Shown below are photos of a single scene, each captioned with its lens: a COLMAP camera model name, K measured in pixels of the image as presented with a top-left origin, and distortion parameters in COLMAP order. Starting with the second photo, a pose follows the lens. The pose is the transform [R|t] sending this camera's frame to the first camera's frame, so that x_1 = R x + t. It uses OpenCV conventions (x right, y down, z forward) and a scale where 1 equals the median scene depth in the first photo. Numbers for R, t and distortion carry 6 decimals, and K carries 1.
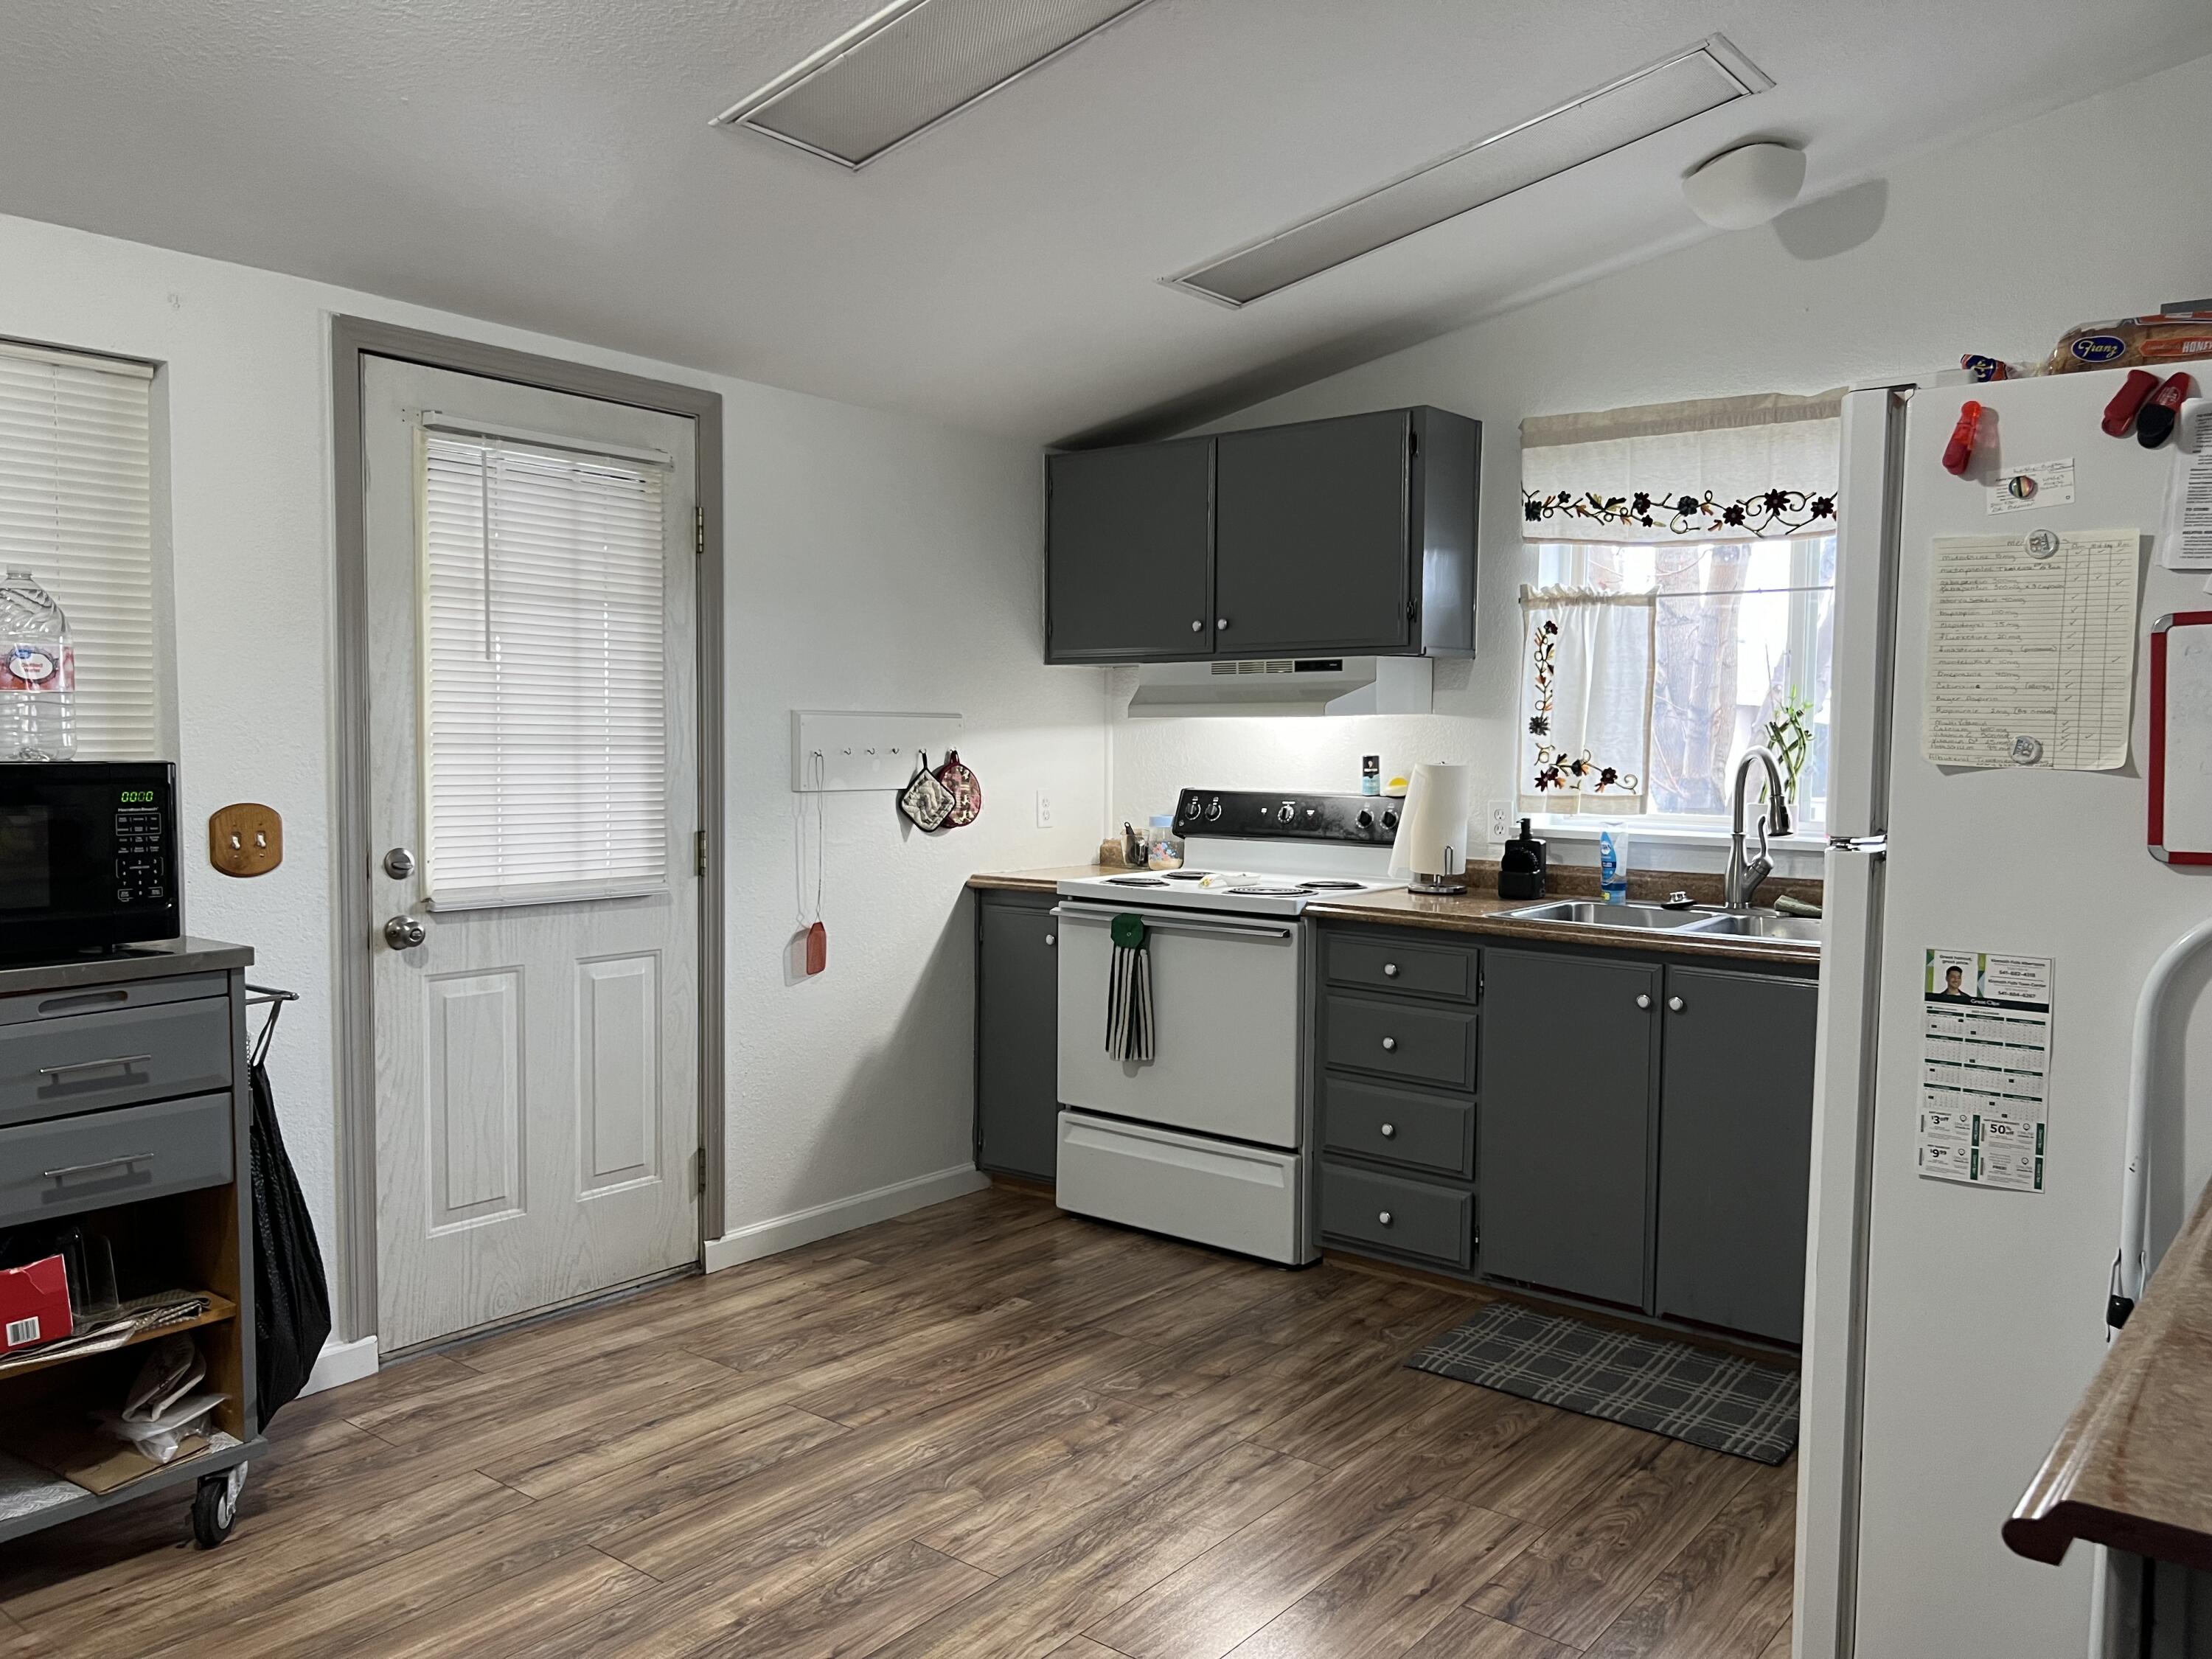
lens RADIAL K [[1667.3, 0, 1110.6], [0, 1667.3, 830.7], [0, 0, 1]] dist [0.053012, -0.059086]
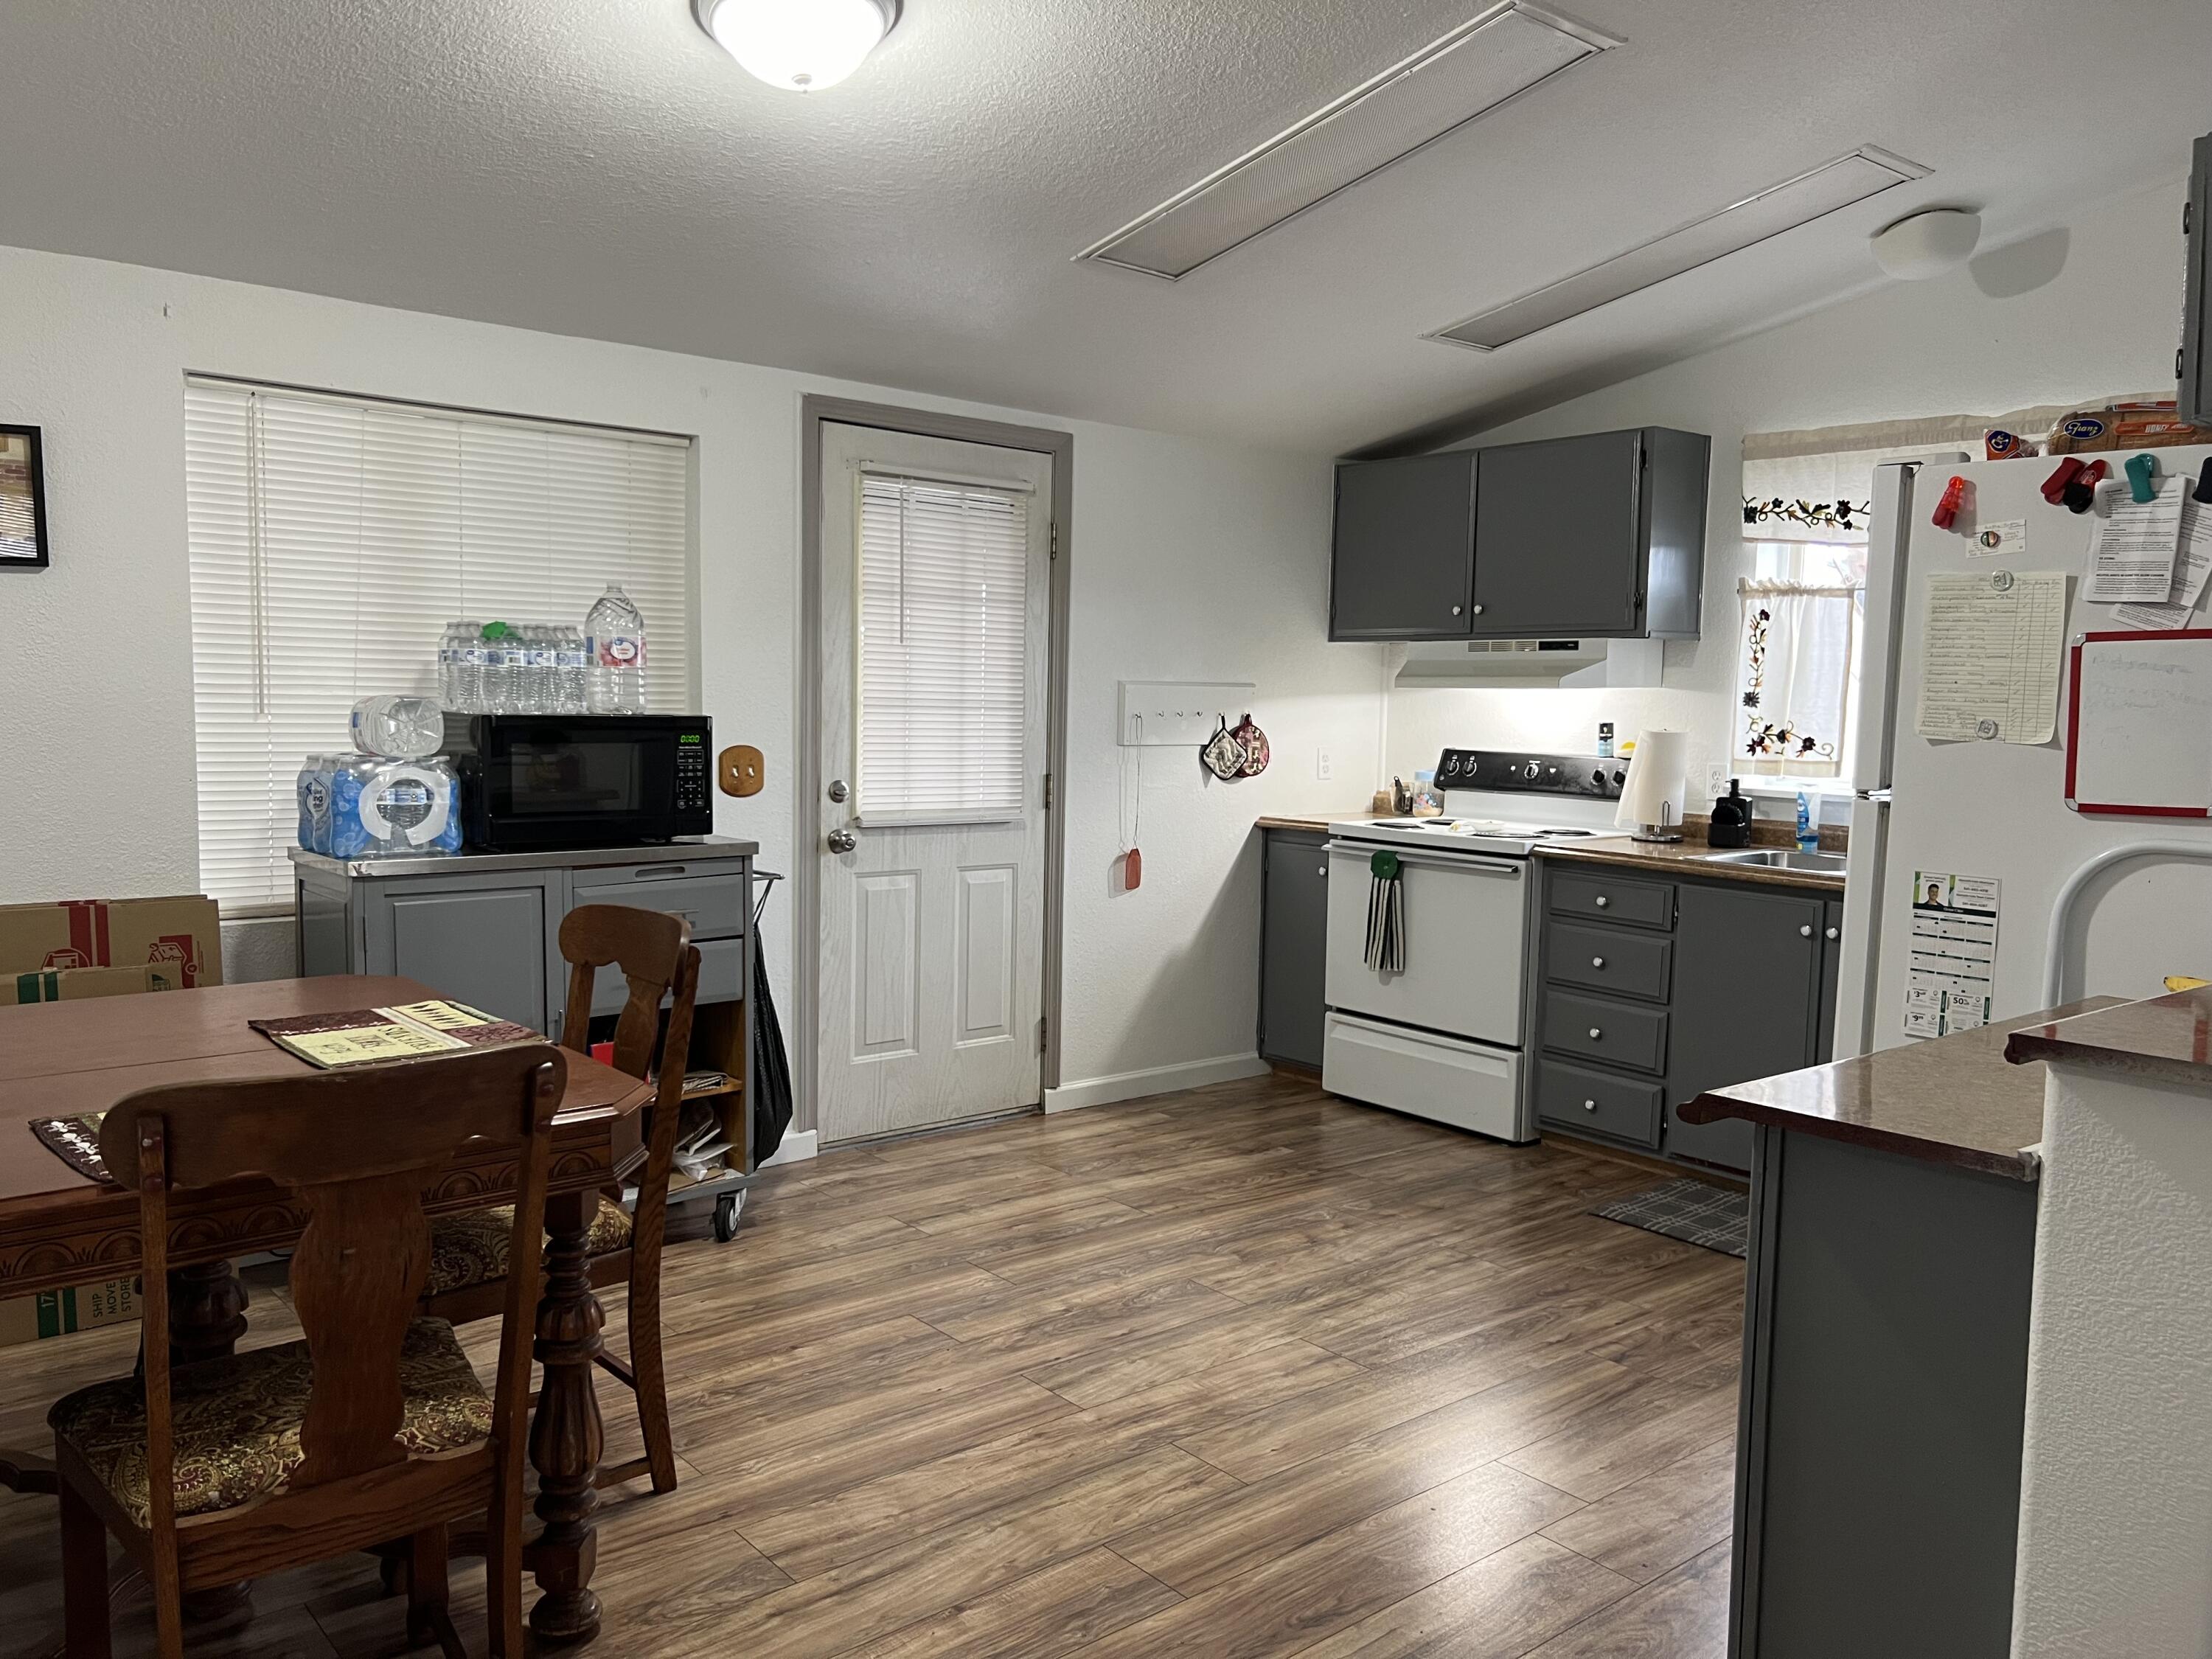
lens RADIAL K [[1667.3, 0, 1099.6], [0, 1667.3, 833.1], [0, 0, 1]] dist [0.053012, -0.059086]
pose [[0.979114, 0.029465, -0.201167, 0.058903], [-0.024127, 0.999290, 0.028936, 0.008472], [0.201877, -0.023478, 0.979129, -0.276743]]
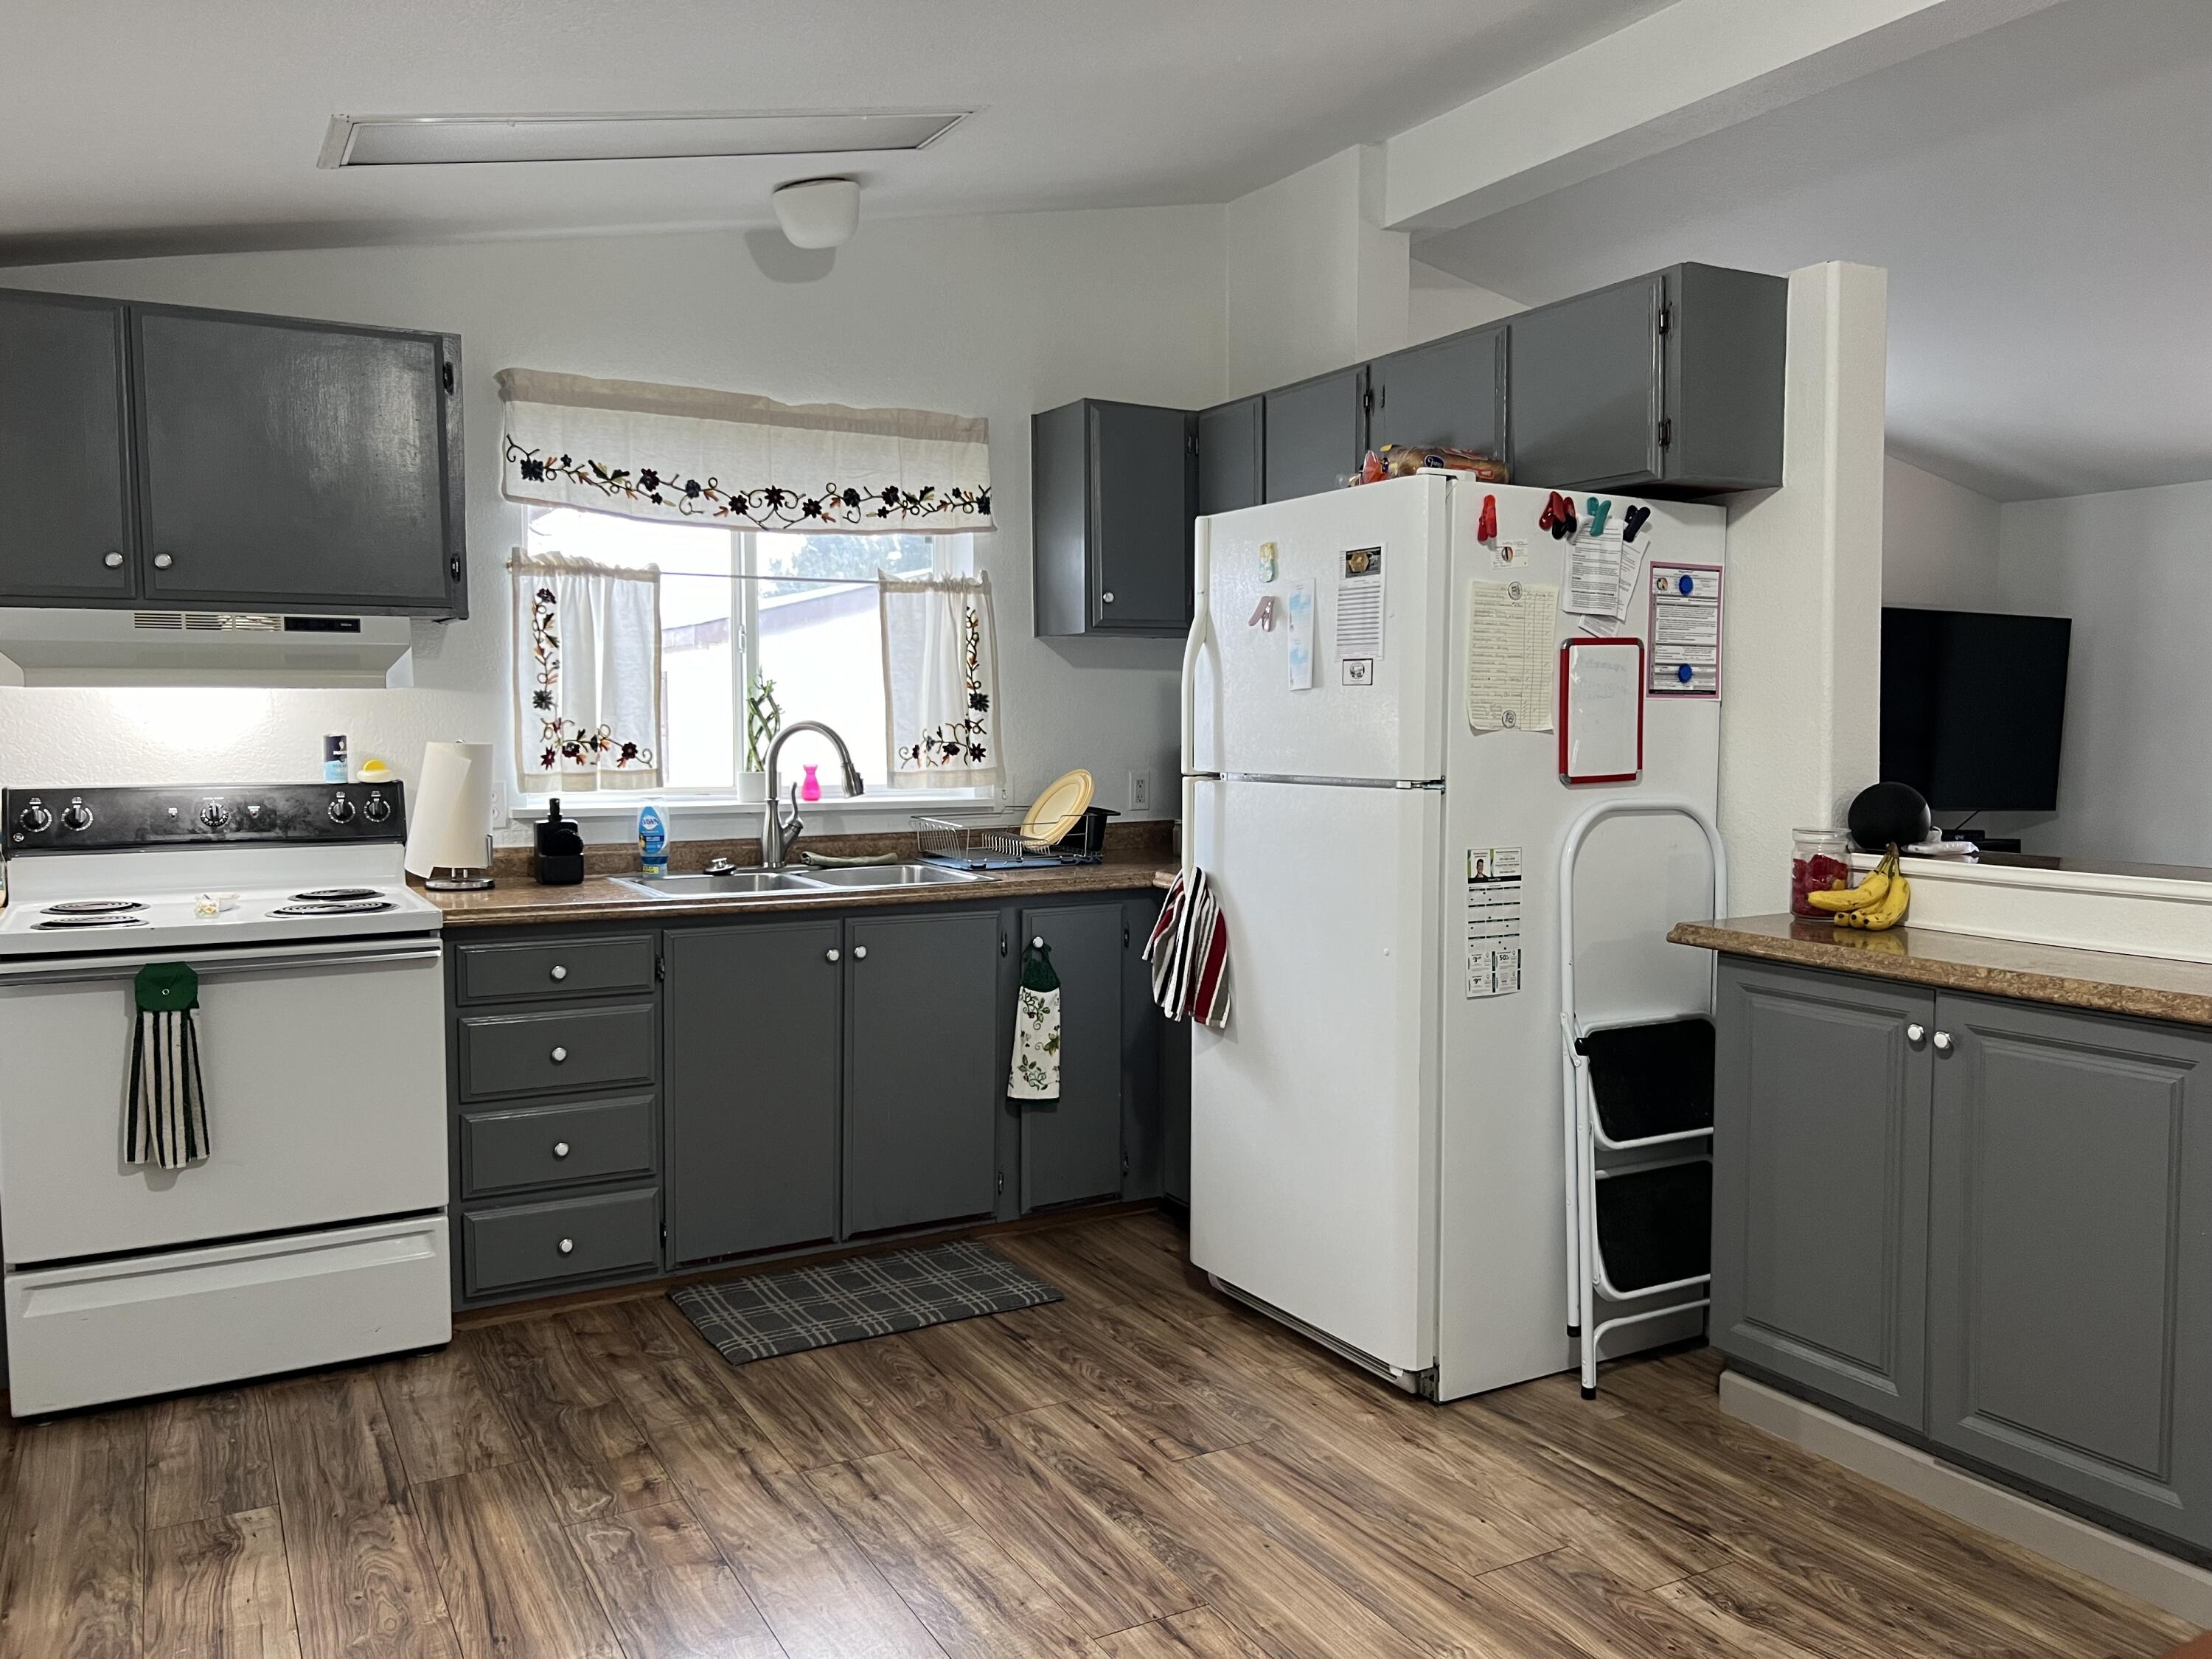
lens RADIAL K [[1667.3, 0, 1111.1], [0, 1667.3, 839.1], [0, 0, 1]] dist [0.053012, -0.059086]
pose [[0.382194, -0.078229, 0.920765, -0.582743], [0.056278, 0.996531, 0.061306, -0.028606], [-0.922367, 0.028388, 0.385270, 0.401385]]
